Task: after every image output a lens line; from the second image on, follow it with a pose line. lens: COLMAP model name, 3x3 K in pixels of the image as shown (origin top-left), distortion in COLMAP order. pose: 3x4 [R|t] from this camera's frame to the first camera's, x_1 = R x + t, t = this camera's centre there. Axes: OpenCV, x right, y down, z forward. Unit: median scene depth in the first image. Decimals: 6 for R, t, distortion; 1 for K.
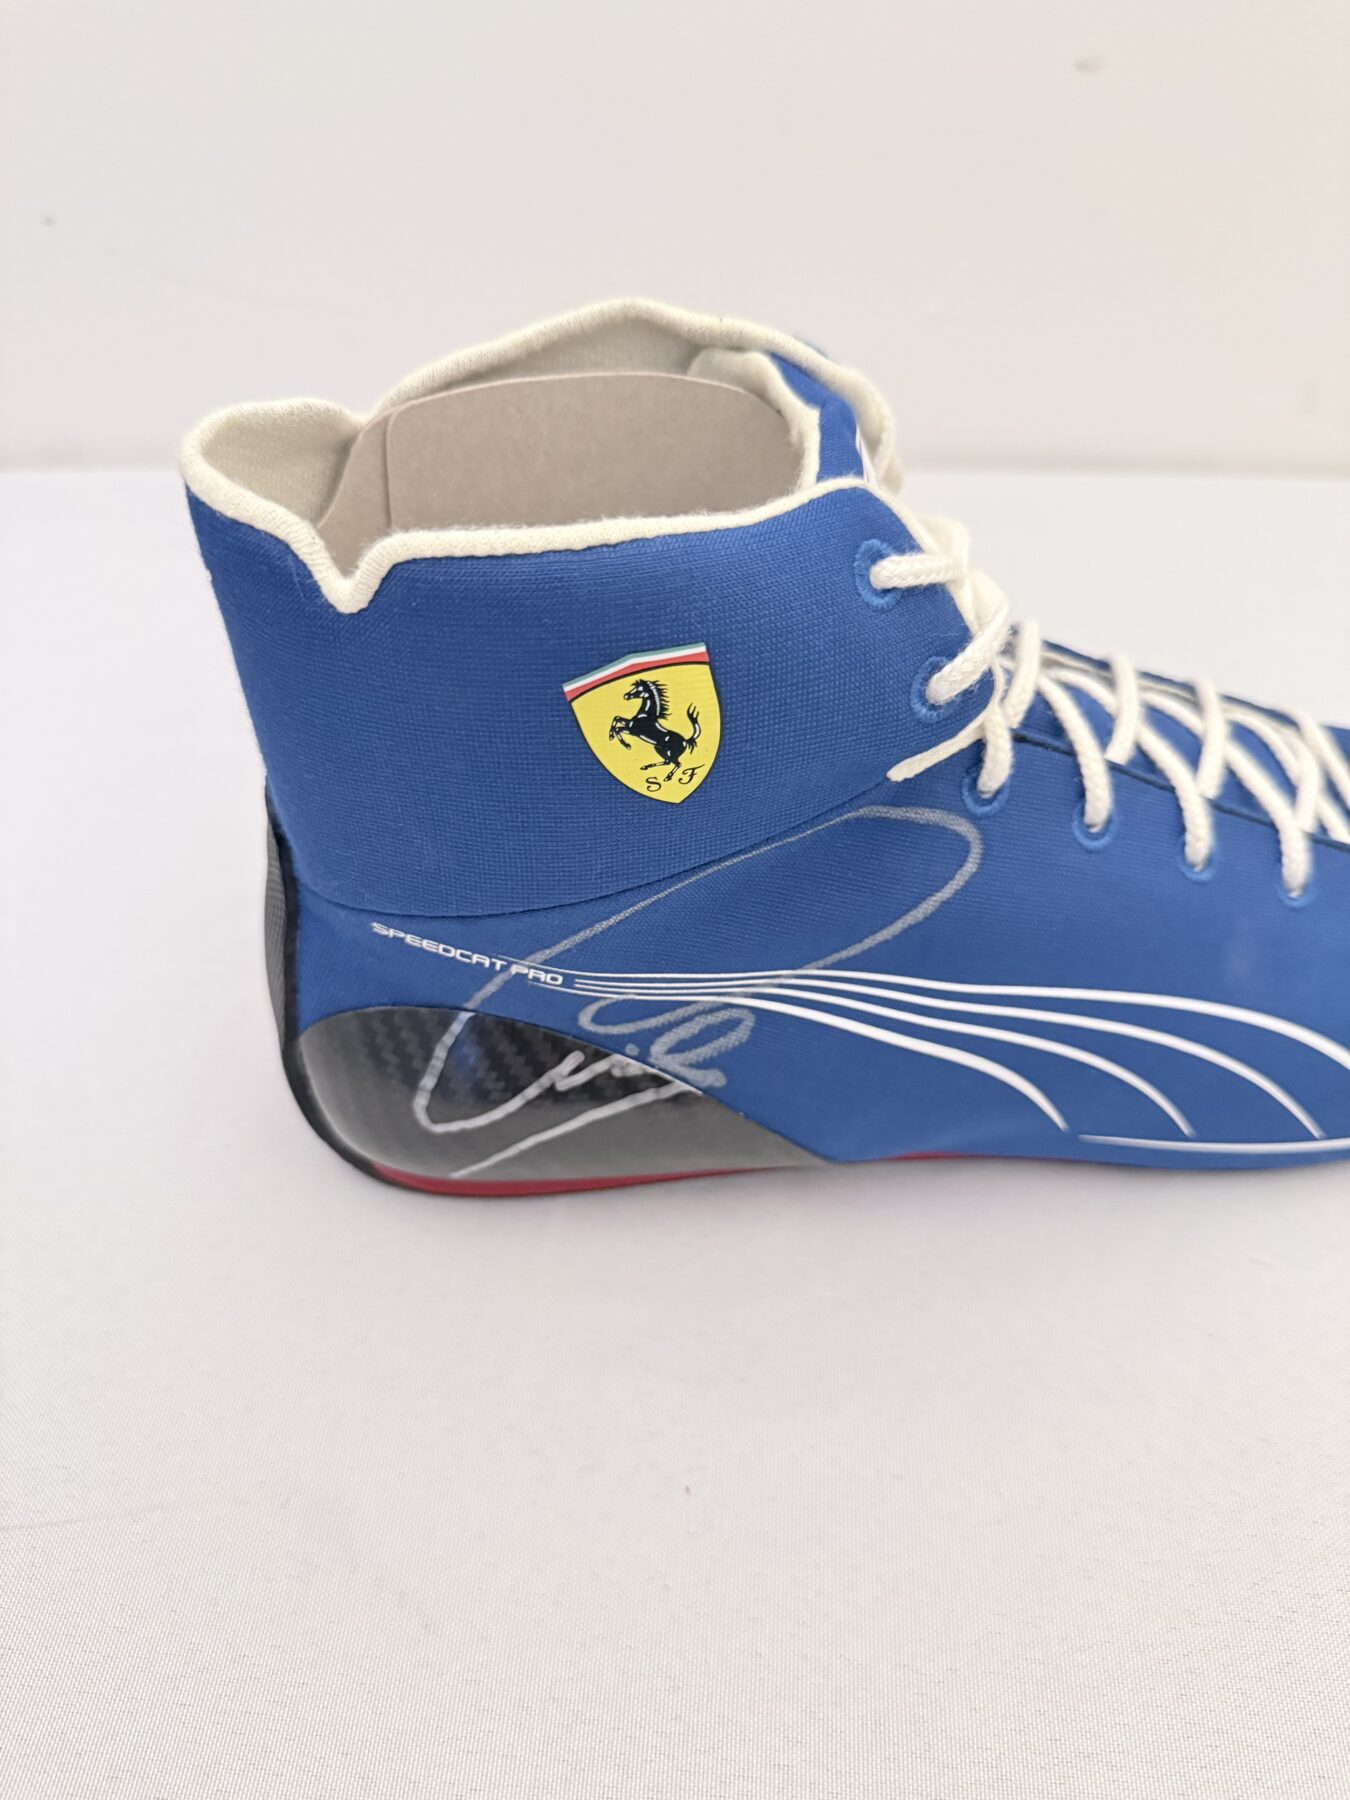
lens RADIAL K [[1335.6, 0, 683.7], [0, 1335.6, 896.6], [0, 0, 1]] dist [-0.014954, -0.010295]
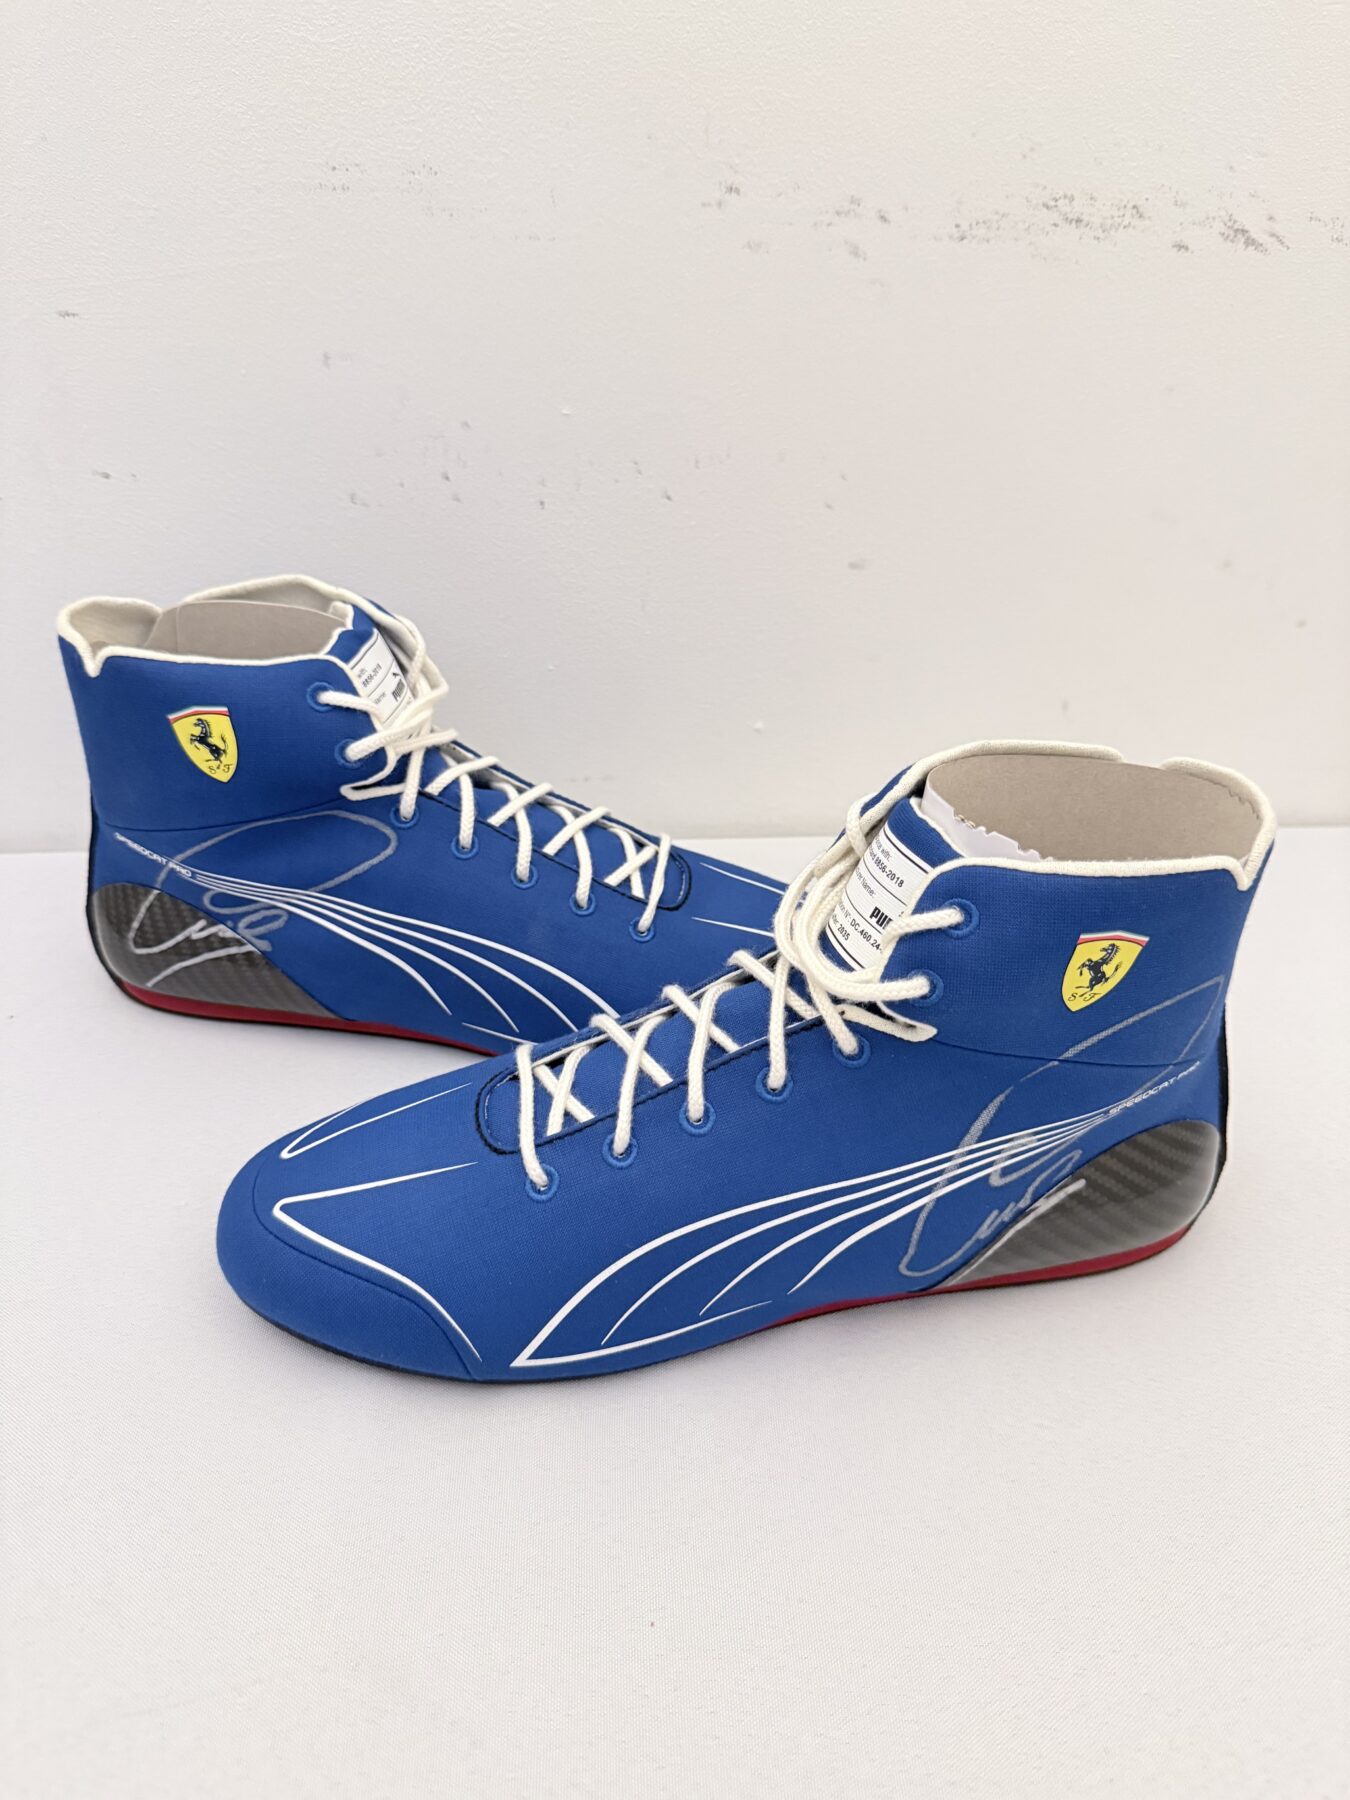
lens RADIAL K [[1310.9, 0, 690.9], [0, 1310.9, 899.6], [0, 0, 1]] dist [-0.010406, -0.005651]
pose [[0.975932, 0.160652, -0.147471, 0.968189], [-0.186688, 0.964993, -0.184218, 0.329851], [0.112713, 0.207315, 0.971759, -0.871526]]
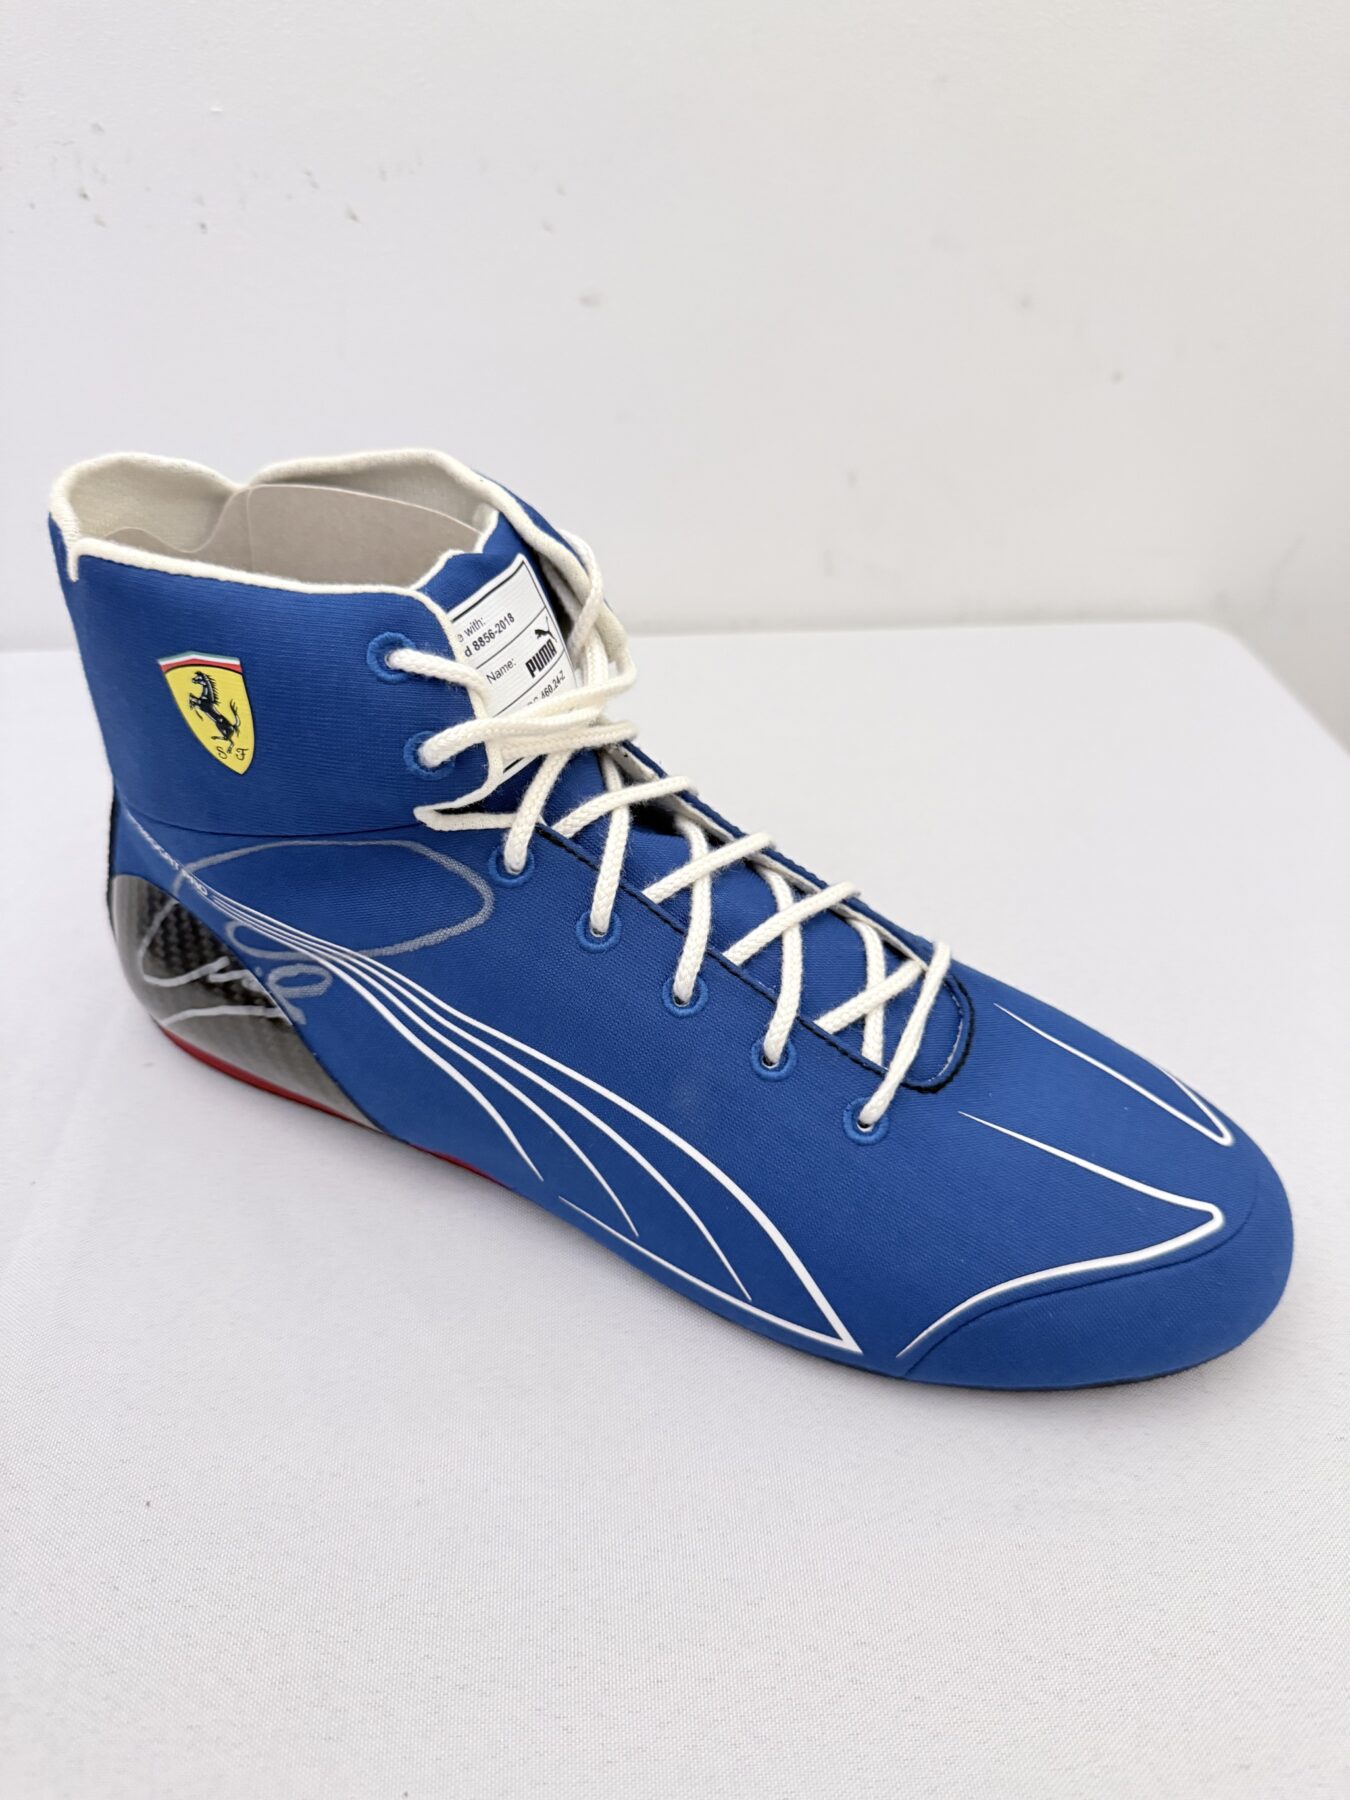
lens RADIAL K [[1287.9, 0, 617.7], [0, 1287.9, 899.6], [0, 0, 1]] dist [0.038295, -0.001935]
pose [[0.851005, 0.338772, -0.401278, 0.810468], [-0.386873, 0.921139, -0.042798, -0.037810], [0.355134, 0.191665, 0.914956, -0.073984]]
